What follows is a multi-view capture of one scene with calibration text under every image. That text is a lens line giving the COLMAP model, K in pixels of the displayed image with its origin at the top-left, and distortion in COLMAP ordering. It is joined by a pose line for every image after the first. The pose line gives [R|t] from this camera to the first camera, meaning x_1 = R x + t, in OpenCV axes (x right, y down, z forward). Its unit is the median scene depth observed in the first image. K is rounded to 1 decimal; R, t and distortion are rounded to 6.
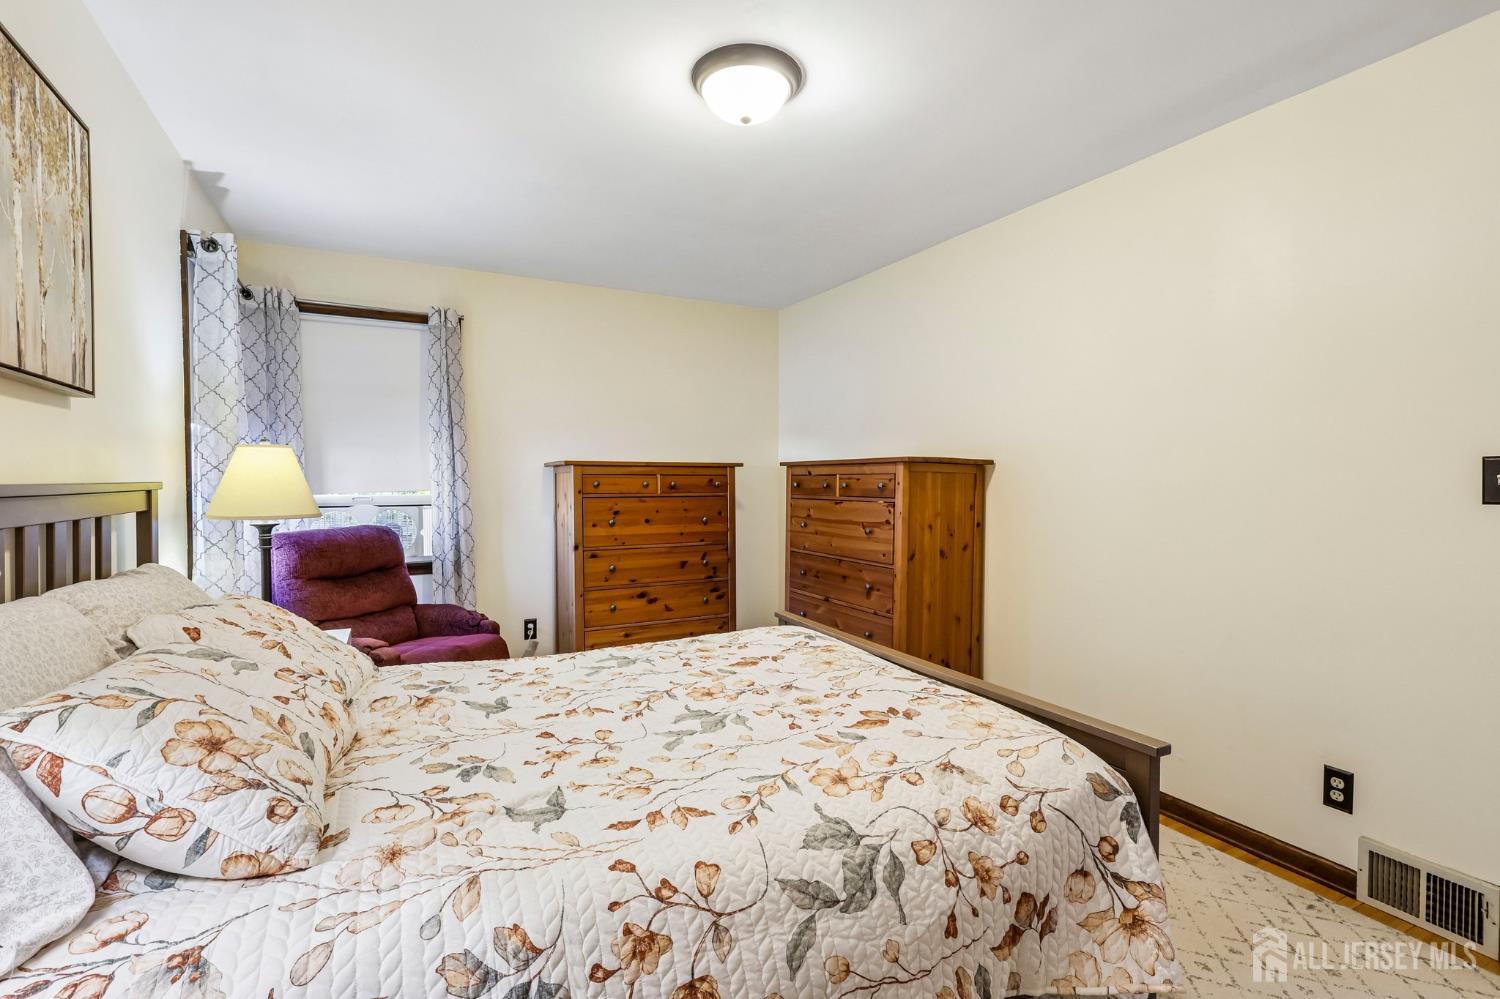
lens RADIAL K [[698.8, 0, 786.0], [0, 698.8, 491.1], [0, 0, 1]] dist [0.001744, 0.001610]
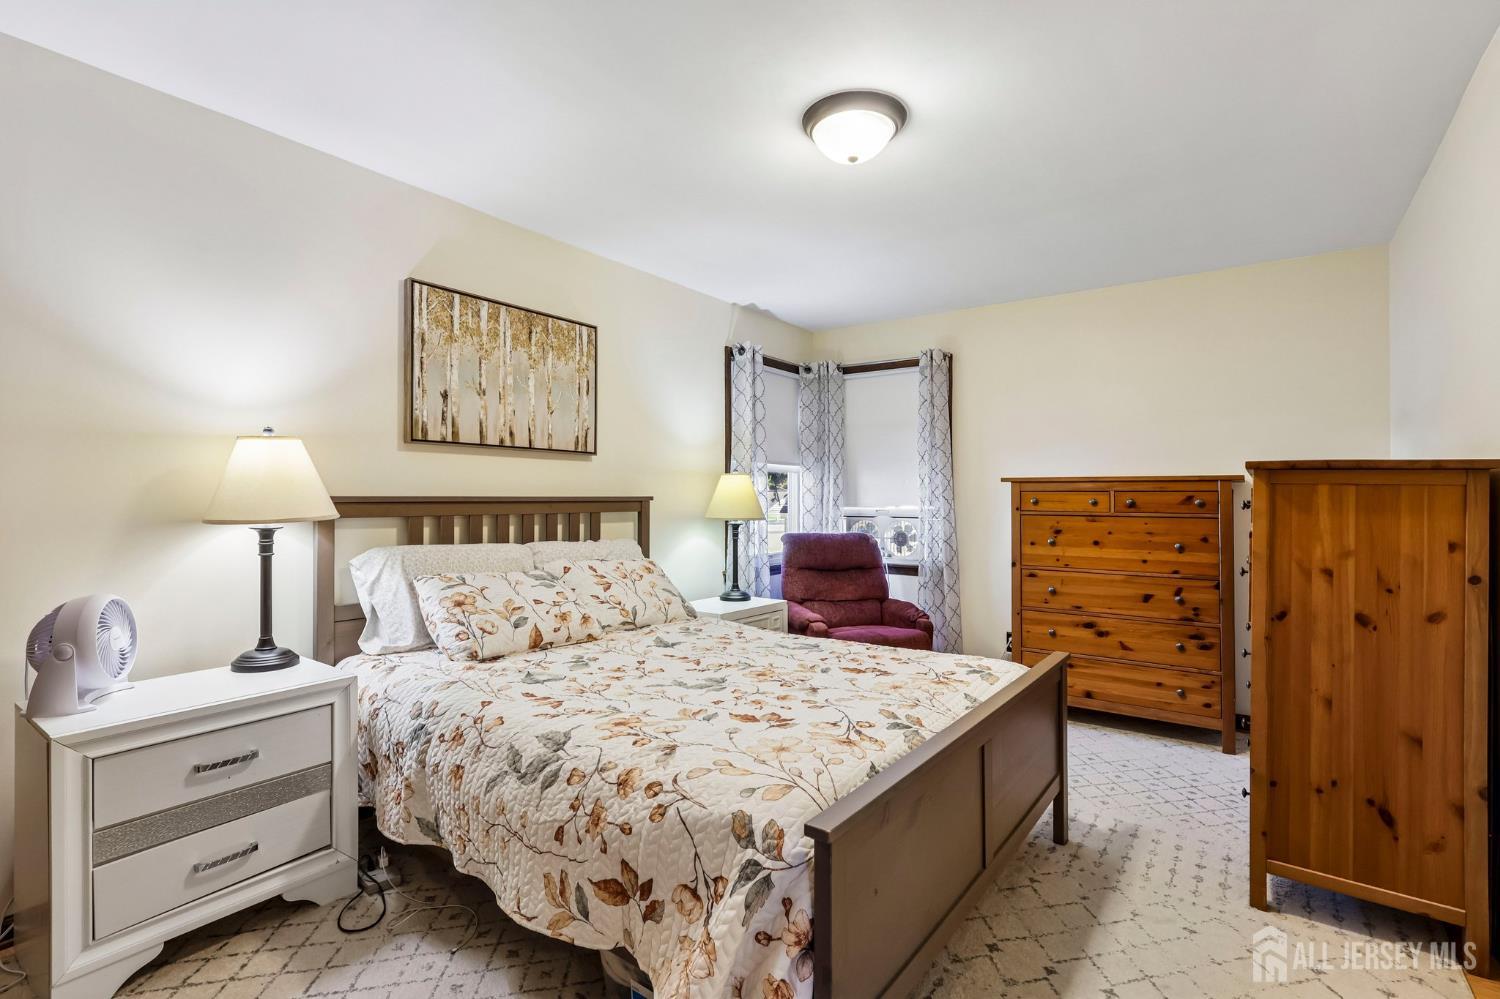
lens RADIAL K [[698.8, 0, 719.0], [0, 698.8, 497.4], [0, 0, 1]] dist [0.001744, 0.001610]
pose [[0.416464, 0.001778, -0.909151, 1.071939], [-0.017700, 0.999824, -0.006153, -0.003212], [0.908980, 0.018655, 0.416422, 0.494611]]
